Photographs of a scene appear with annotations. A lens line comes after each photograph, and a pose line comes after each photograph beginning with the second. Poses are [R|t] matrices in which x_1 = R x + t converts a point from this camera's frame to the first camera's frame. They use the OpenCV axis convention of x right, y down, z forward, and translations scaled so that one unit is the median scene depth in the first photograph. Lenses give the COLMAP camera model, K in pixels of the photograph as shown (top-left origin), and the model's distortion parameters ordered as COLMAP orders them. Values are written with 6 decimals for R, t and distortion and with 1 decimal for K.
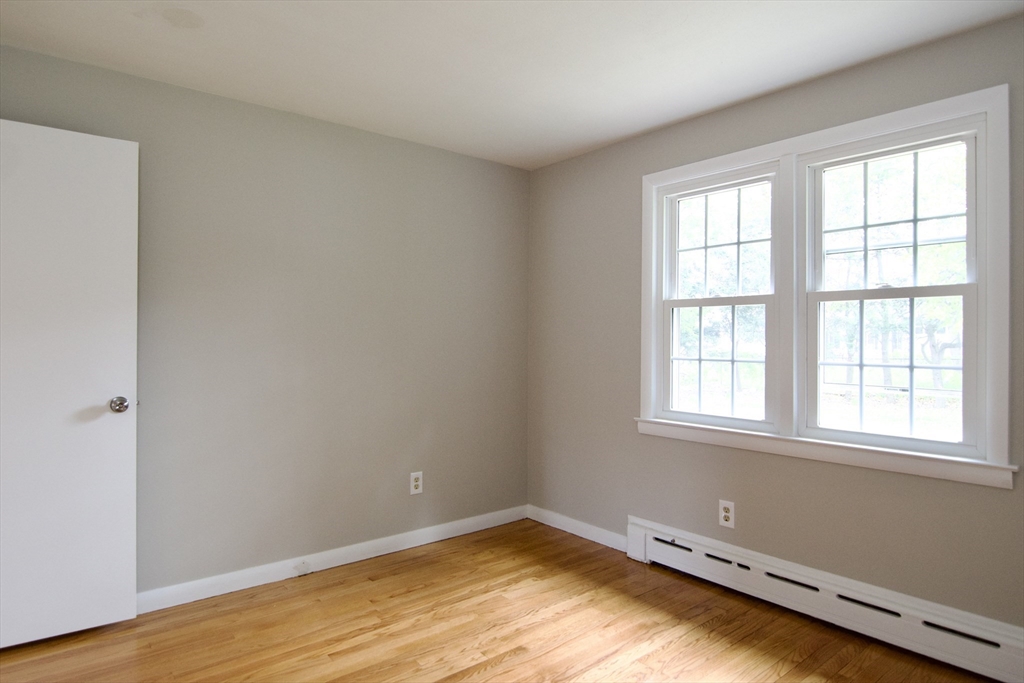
lens RADIAL K [[605.2, 0, 511.1], [0, 605.2, 340.6], [0, 0, 1]] dist [0.008982, -0.018499]
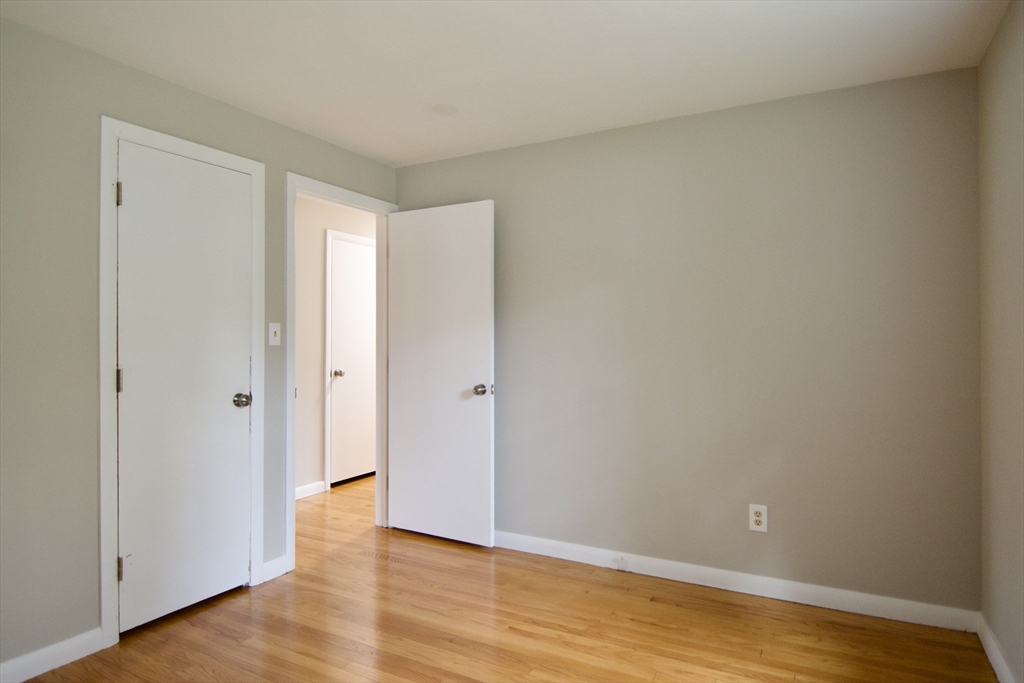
lens RADIAL K [[605.2, 0, 510.7], [0, 605.2, 332.5], [0, 0, 1]] dist [0.008982, -0.018499]
pose [[0.365594, -0.018745, -0.930586, 0.598240], [0.000954, 0.999804, -0.019764, 0.001609], [0.930774, 0.006338, 0.365540, 0.477694]]
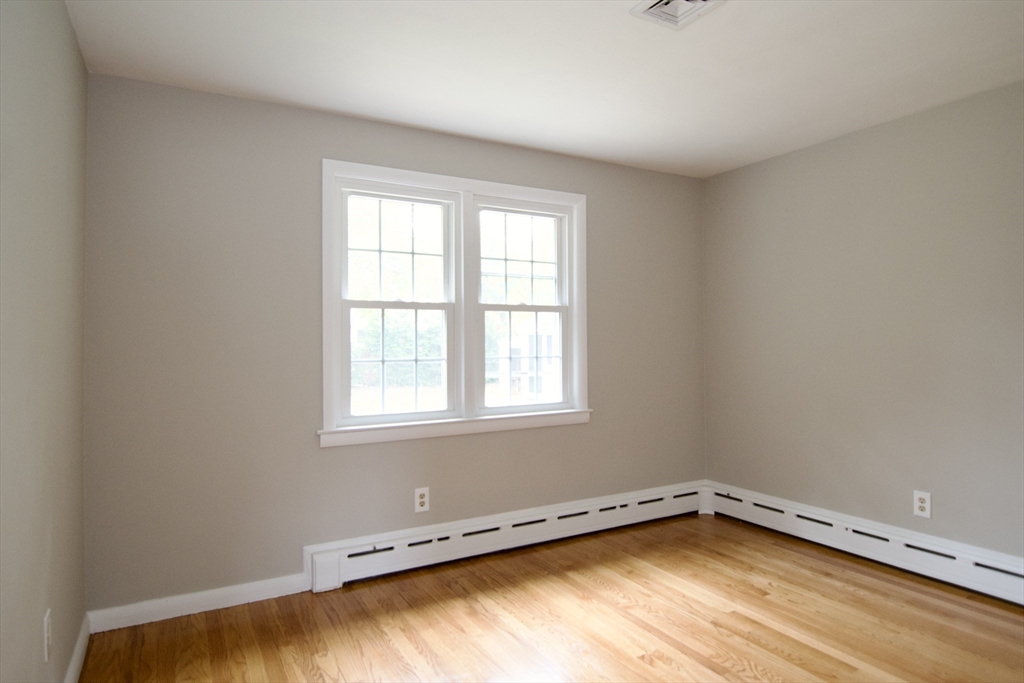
lens RADIAL K [[605.2, 0, 513.7], [0, 605.2, 343.3], [0, 0, 1]] dist [0.008982, -0.018499]
pose [[0.168222, -0.005779, 0.985732, -0.708049], [0.013633, 0.999901, 0.003535, 0.001655], [-0.985655, 0.012844, 0.168284, 0.662501]]
